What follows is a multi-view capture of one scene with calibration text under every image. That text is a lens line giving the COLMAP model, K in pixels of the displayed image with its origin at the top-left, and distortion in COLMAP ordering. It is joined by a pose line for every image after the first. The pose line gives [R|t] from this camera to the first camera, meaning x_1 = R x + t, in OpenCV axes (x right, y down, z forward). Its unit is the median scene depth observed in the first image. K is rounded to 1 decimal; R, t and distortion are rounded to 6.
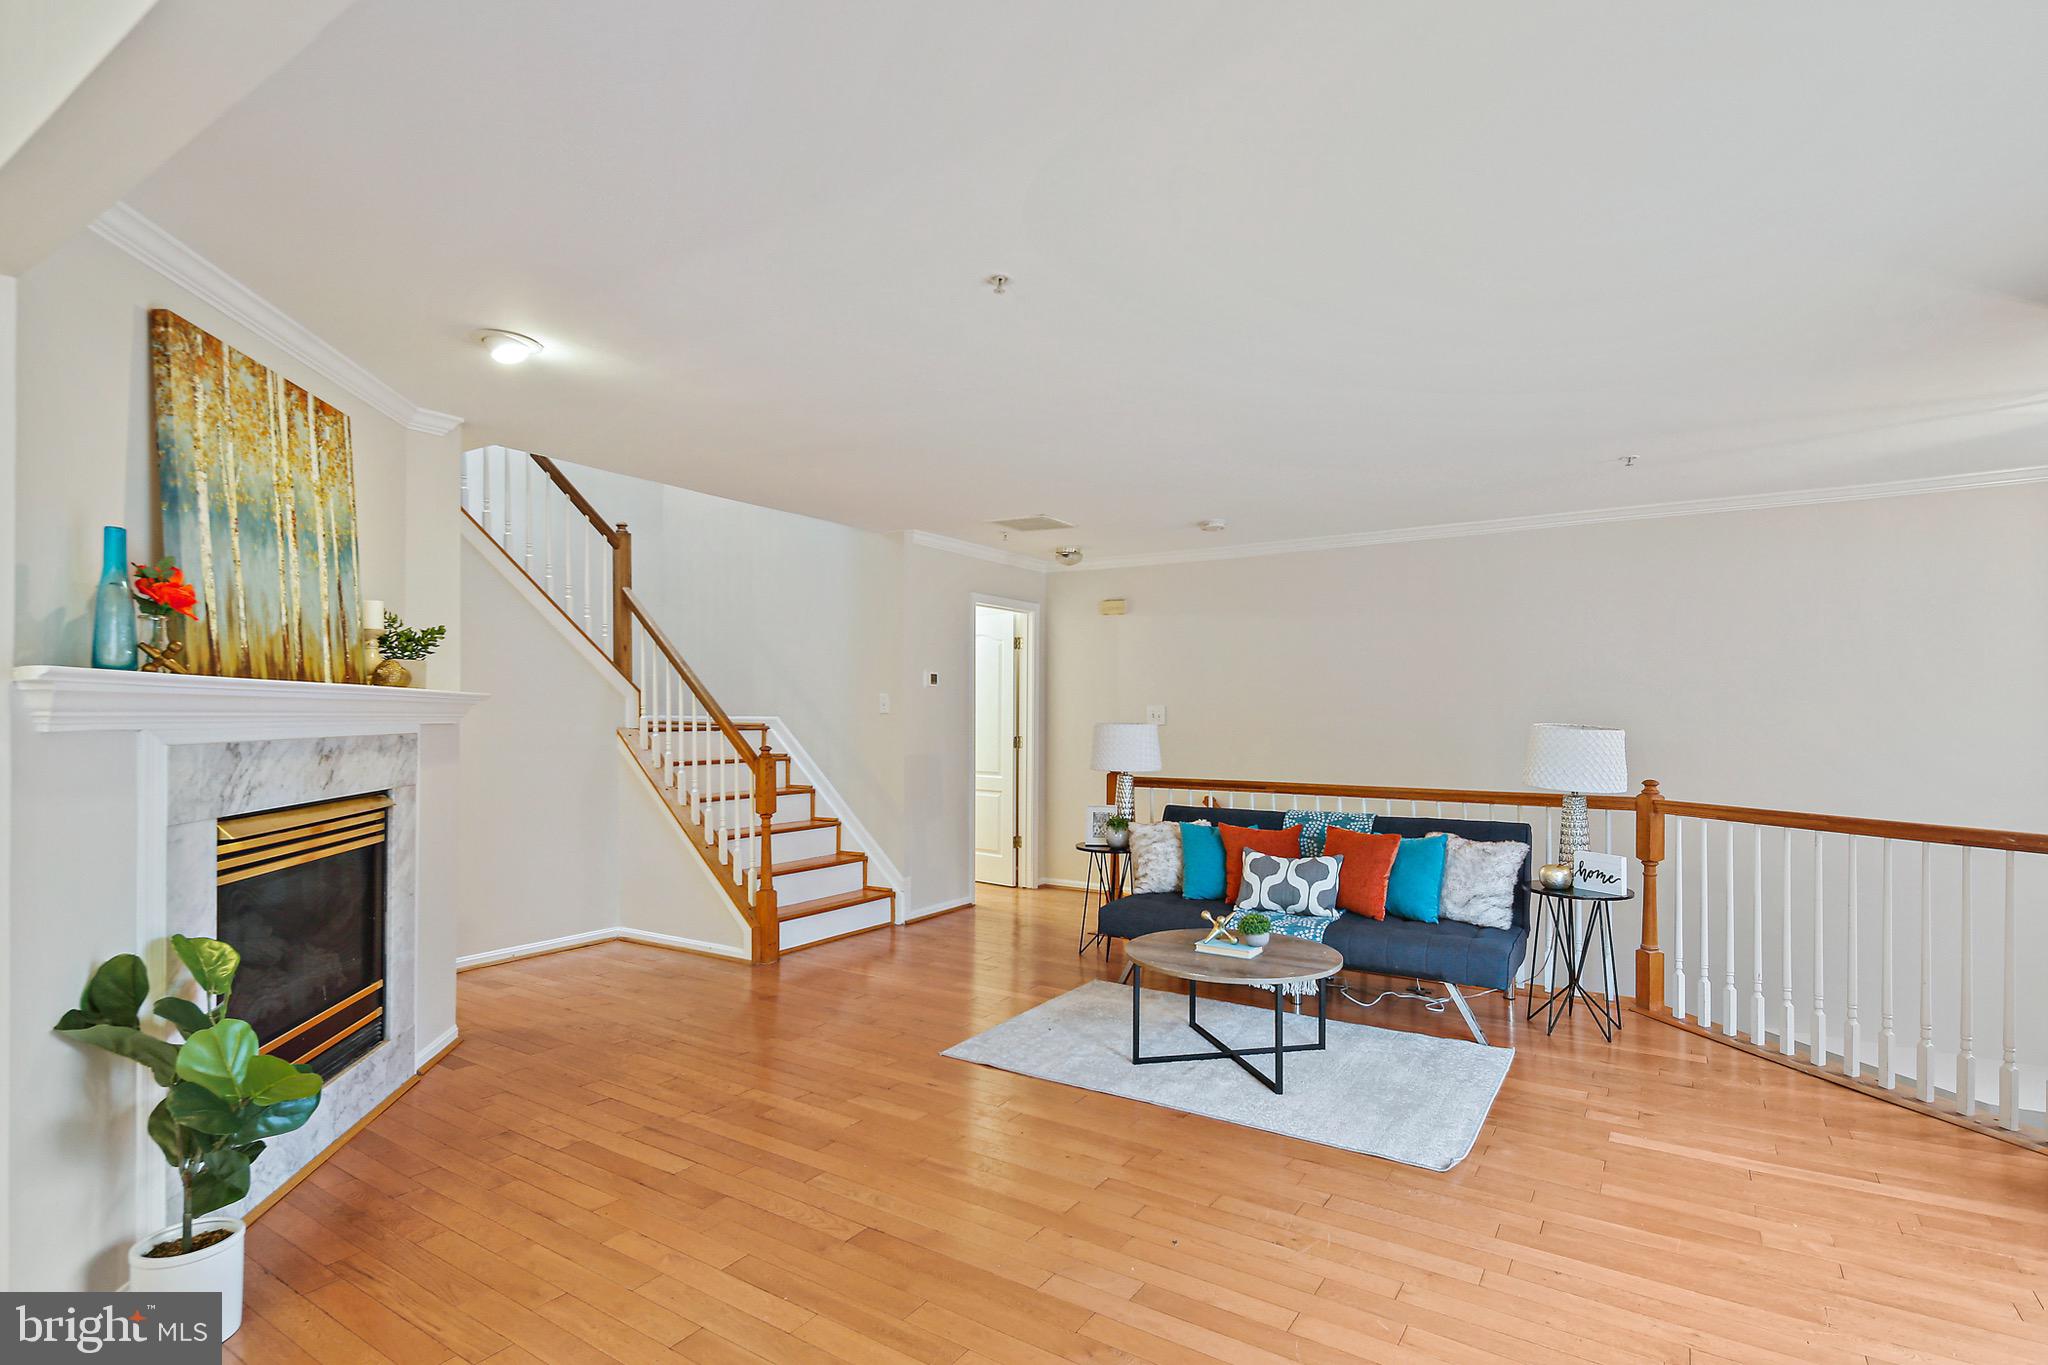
lens RADIAL K [[1000.8, 0, 1043.3], [0, 1000.8, 713.6], [0, 0, 1]] dist [0.005037, -0.003281]
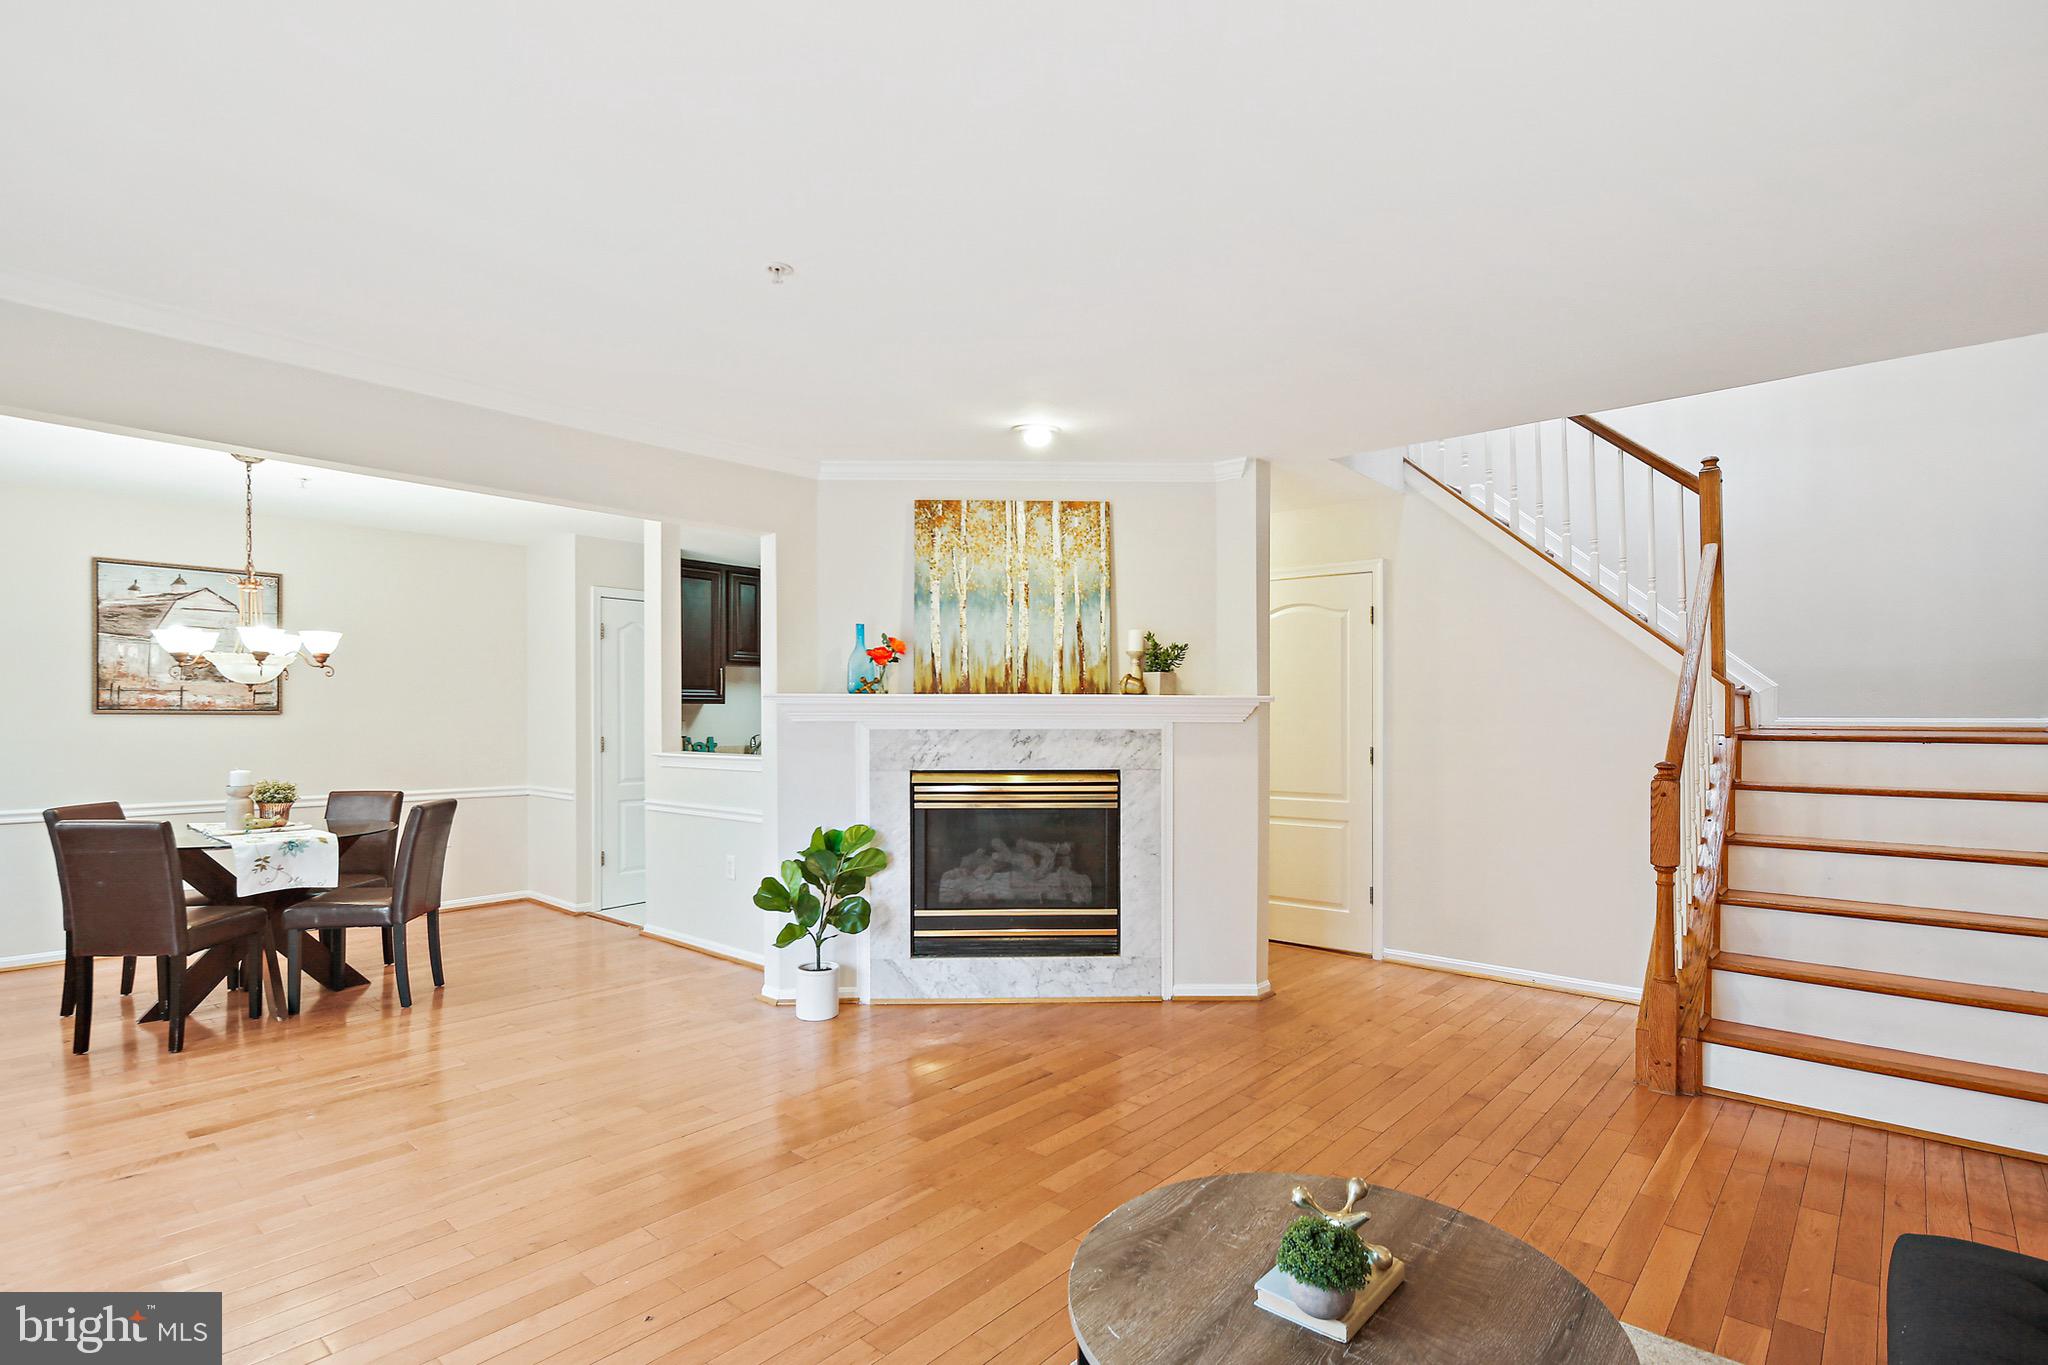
lens RADIAL K [[1000.8, 0, 1024.3], [0, 1000.8, 720.7], [0, 0, 1]] dist [0.005037, -0.003281]
pose [[-0.159250, -0.001275, -0.987237, 0.528132], [-0.000392, 0.999999, -0.001228, 0.008410], [0.987238, 0.000192, -0.159251, 0.827401]]
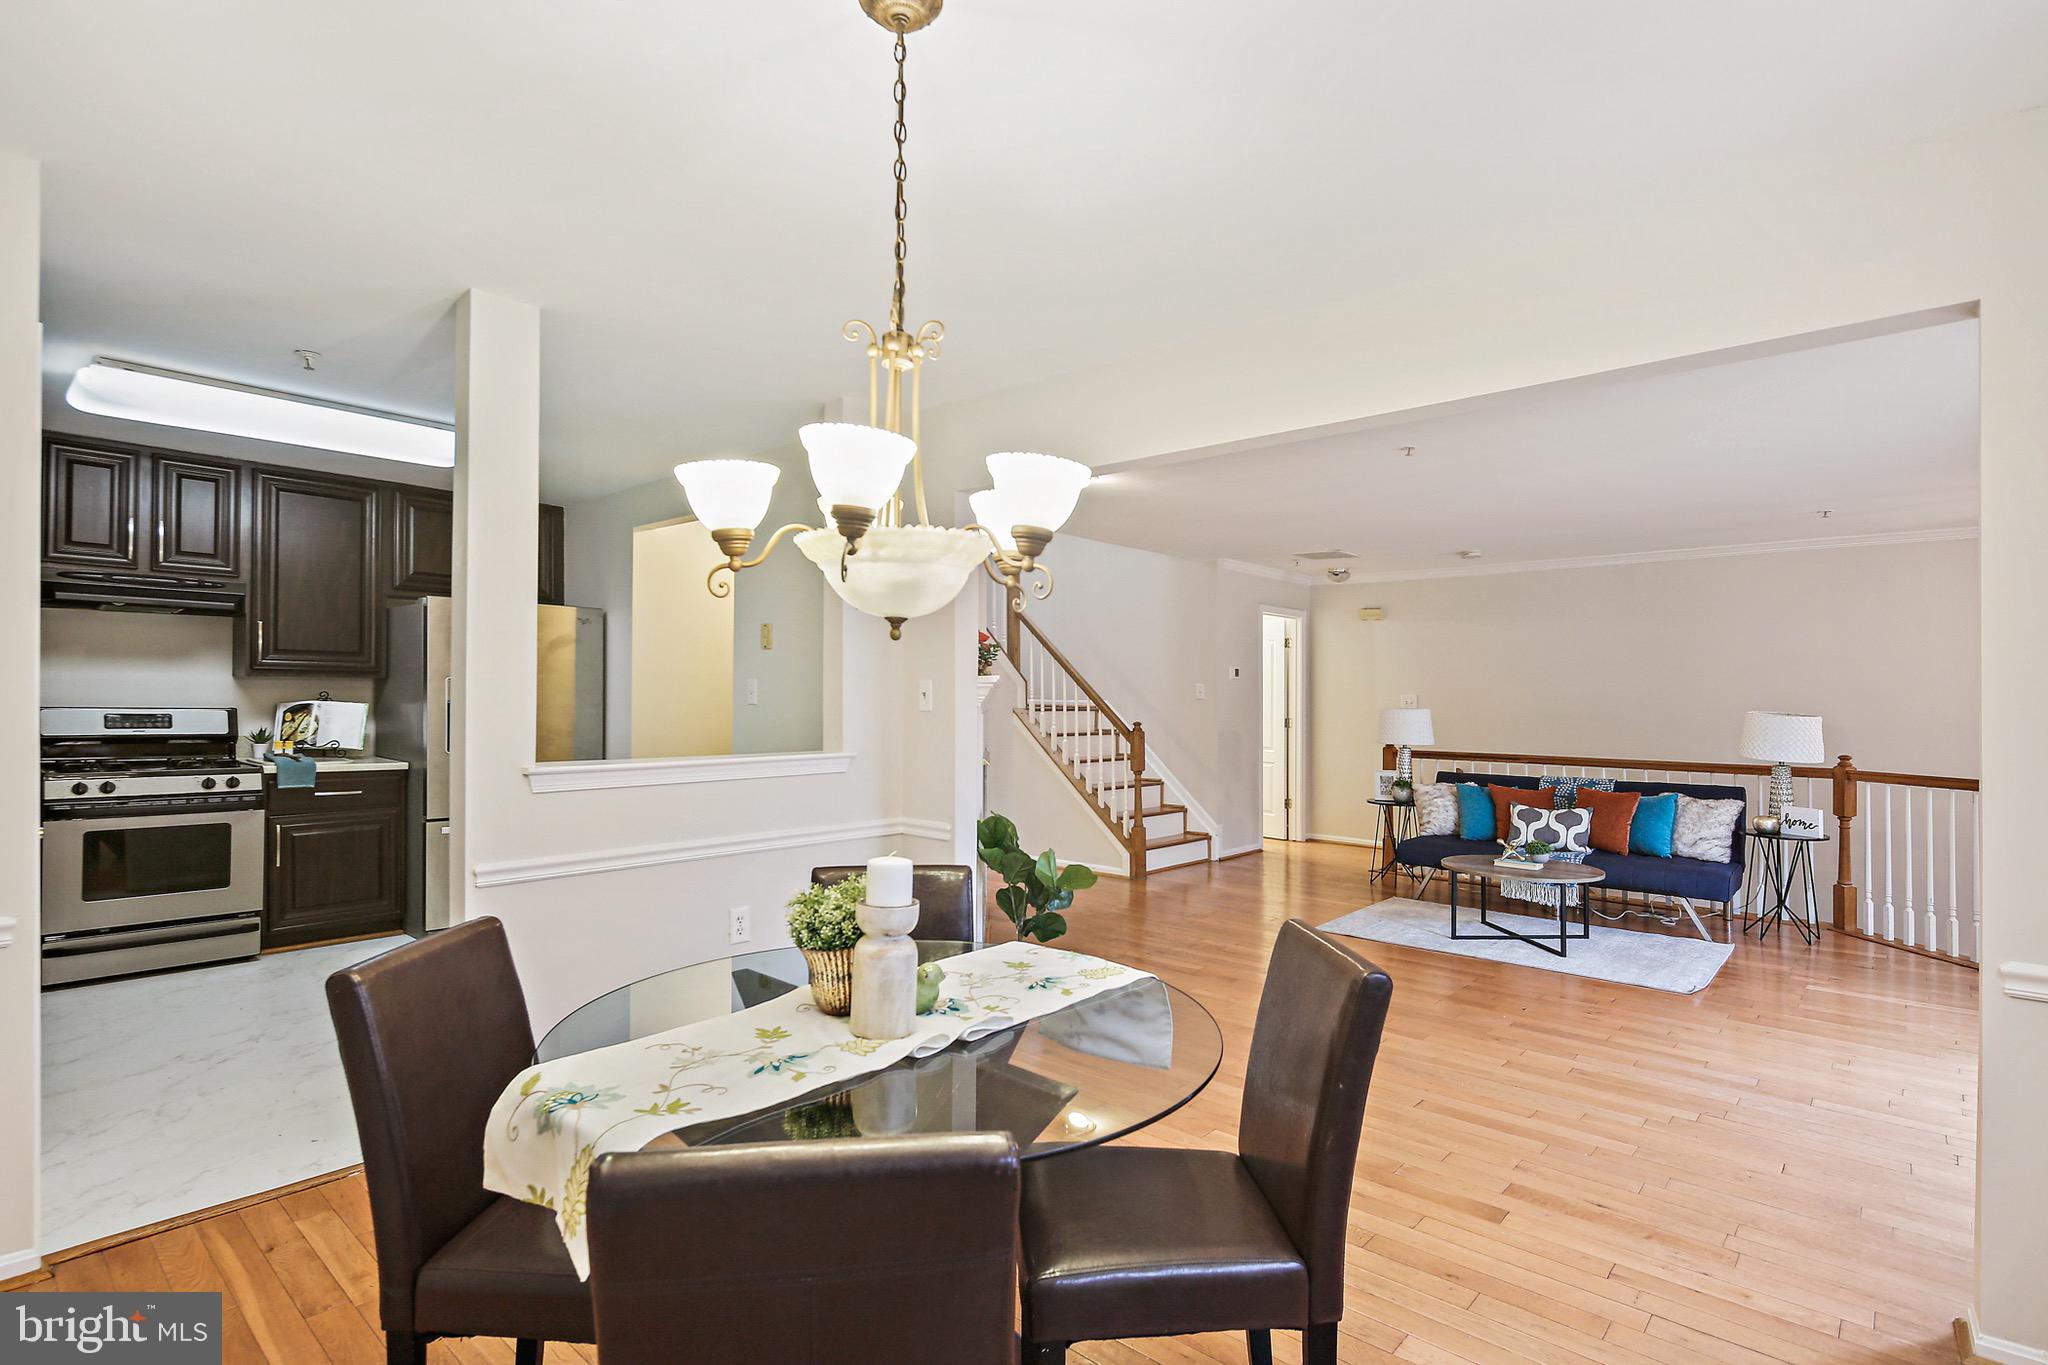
lens RADIAL K [[1000.8, 0, 1041.6], [0, 1000.8, 684.4], [0, 0, 1]] dist [0.005037, -0.003281]
pose [[0.988461, 0.005283, -0.151385, -0.242652], [-0.007144, 0.999905, -0.011752, -0.003747], [0.151308, 0.012698, 0.988405, -0.470819]]
